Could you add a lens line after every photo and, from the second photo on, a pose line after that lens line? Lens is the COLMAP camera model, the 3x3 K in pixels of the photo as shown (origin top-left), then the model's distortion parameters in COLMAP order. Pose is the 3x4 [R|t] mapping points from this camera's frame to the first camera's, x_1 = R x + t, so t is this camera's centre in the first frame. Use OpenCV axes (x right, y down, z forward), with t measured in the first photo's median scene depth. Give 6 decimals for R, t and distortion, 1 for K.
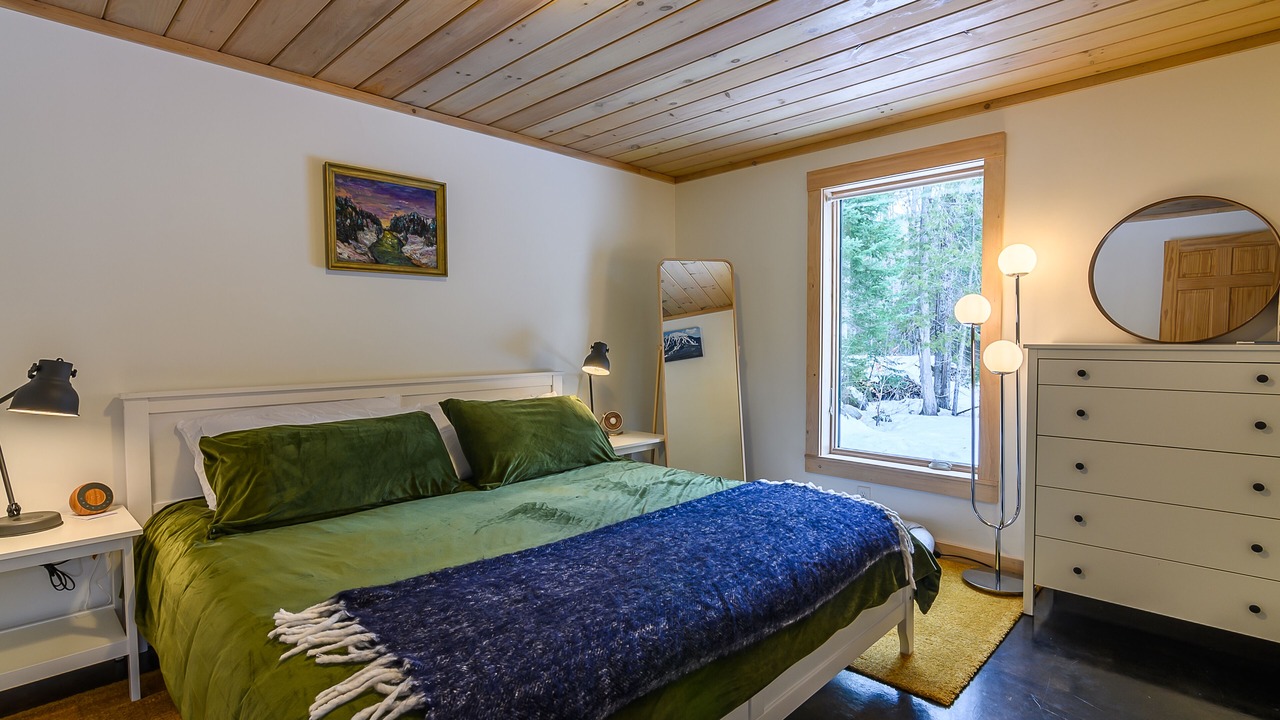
lens RADIAL K [[623.5, 0, 634.6], [0, 623.5, 362.9], [0, 0, 1]] dist [0.000303, 0.000842]
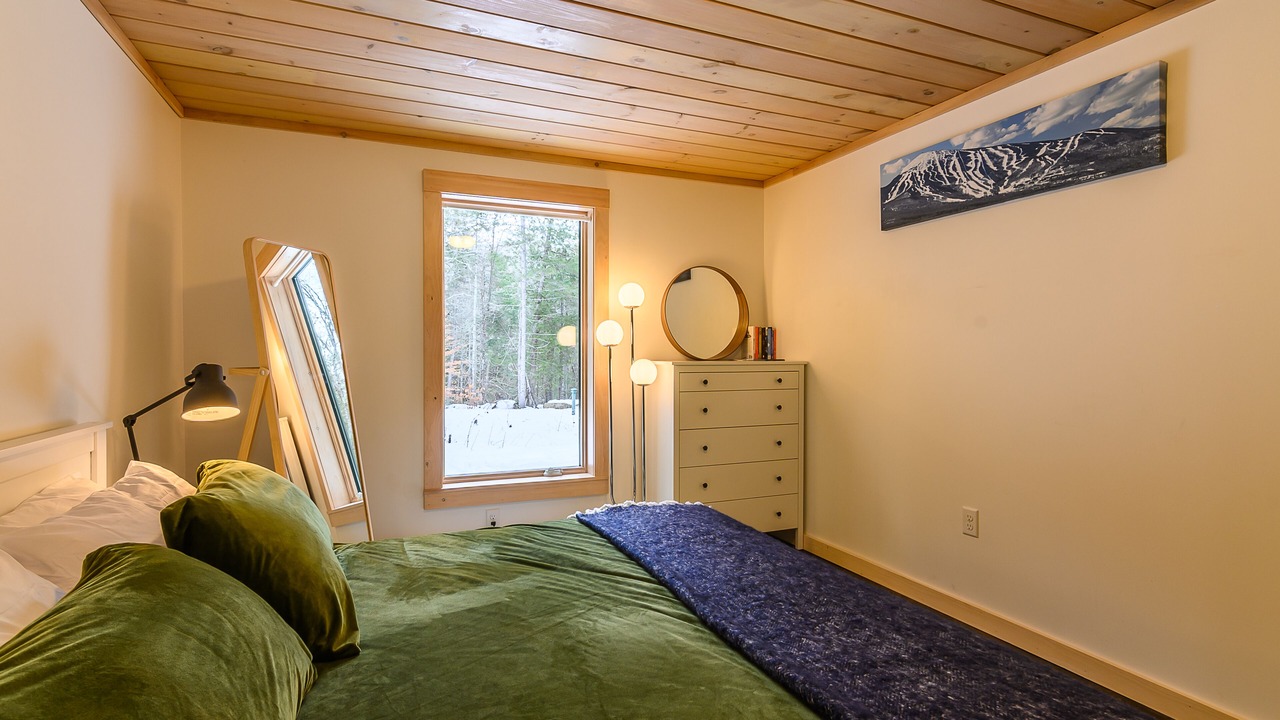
lens RADIAL K [[623.5, 0, 634.6], [0, 623.5, 362.9], [0, 0, 1]] dist [0.000303, 0.000842]
pose [[0.380104, -0.009763, 0.924892, -0.488647], [0.035286, 0.999369, -0.003953, -0.020107], [-0.924271, 0.034138, 0.380208, 0.455904]]
